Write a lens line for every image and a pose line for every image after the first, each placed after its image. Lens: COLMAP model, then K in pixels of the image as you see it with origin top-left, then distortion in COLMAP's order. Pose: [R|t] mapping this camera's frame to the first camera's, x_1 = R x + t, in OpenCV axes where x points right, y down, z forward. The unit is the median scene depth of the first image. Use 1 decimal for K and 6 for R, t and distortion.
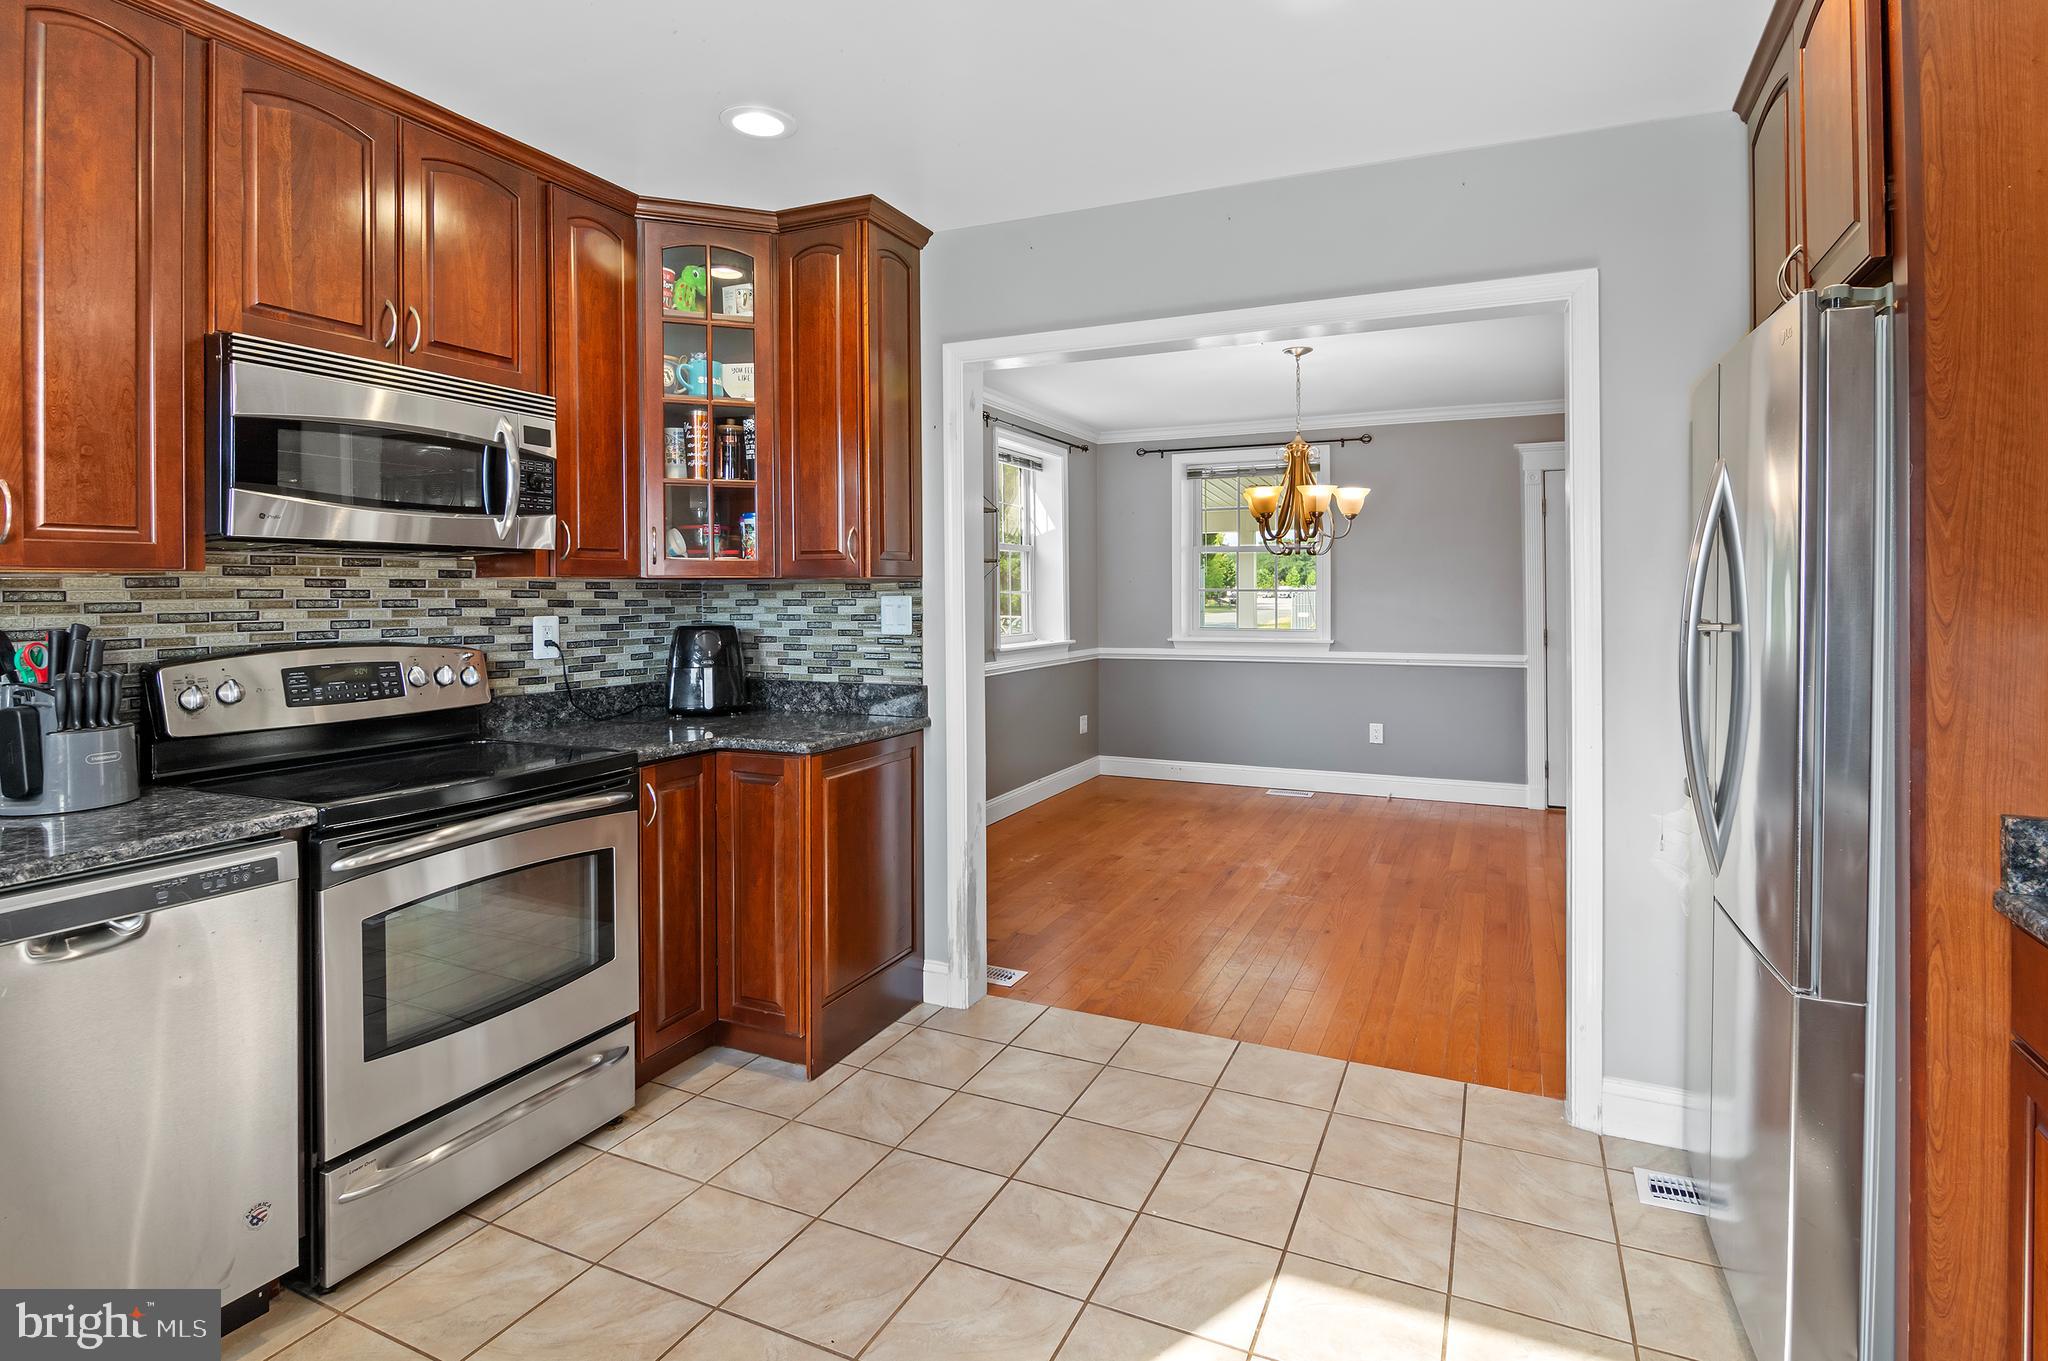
lens RADIAL K [[1044.0, 0, 1028.3], [0, 1044.0, 599.4], [0, 0, 1]] dist [-0.001674, -0.004895]
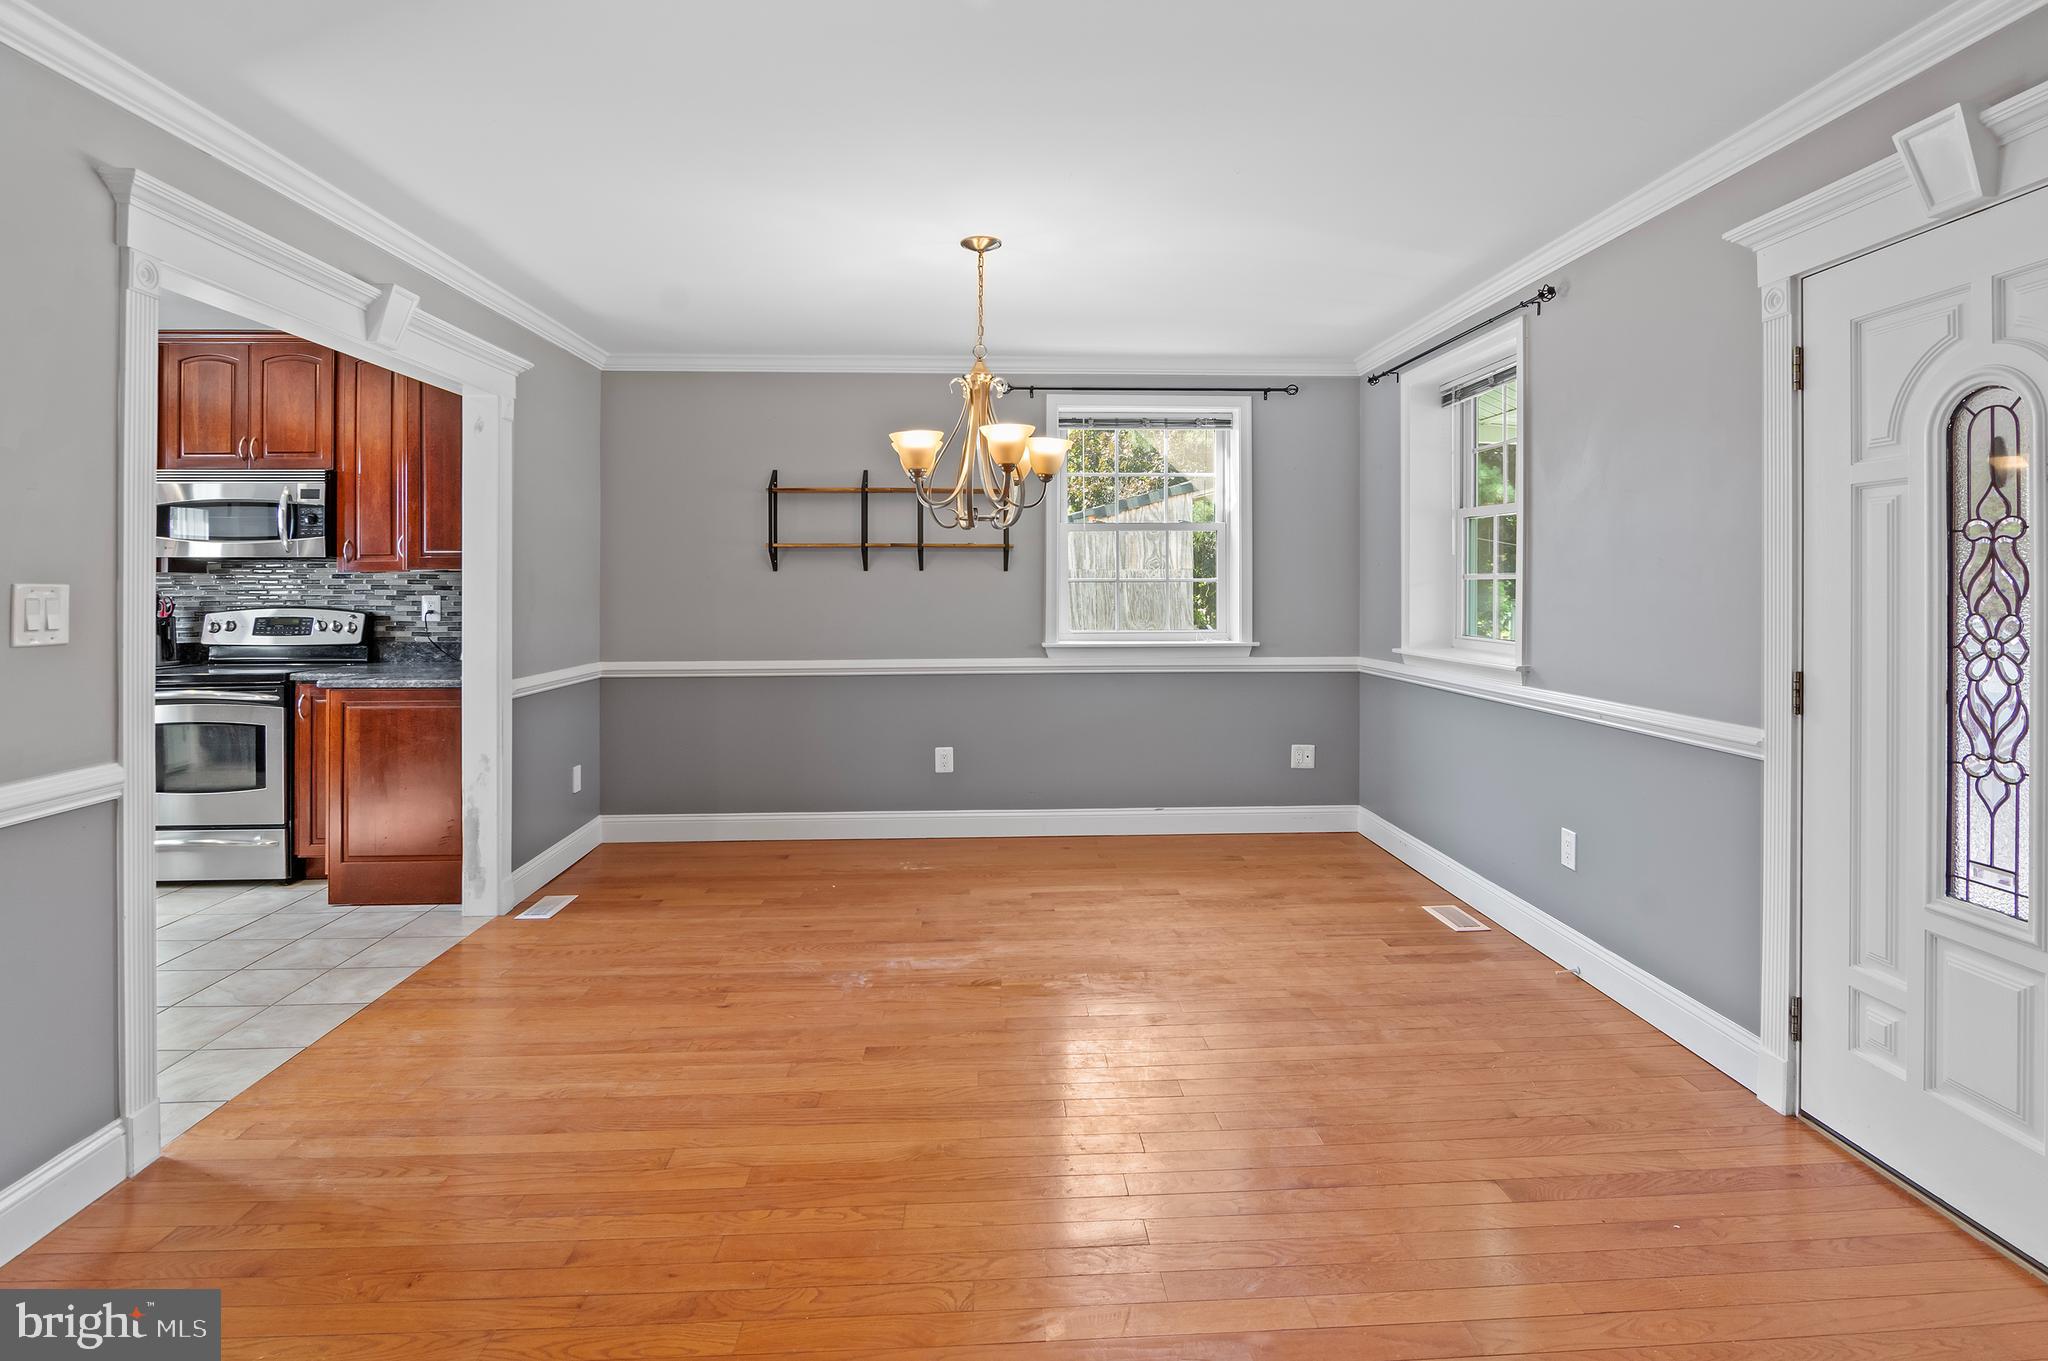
lens RADIAL K [[1044.0, 0, 1038.4], [0, 1044.0, 584.5], [0, 0, 1]] dist [-0.001674, -0.004895]
pose [[0.451561, 0.002893, -0.892235, 1.465369], [-0.005021, 0.999987, 0.000702, -0.007340], [0.892226, 0.004163, 0.451570, 1.132044]]
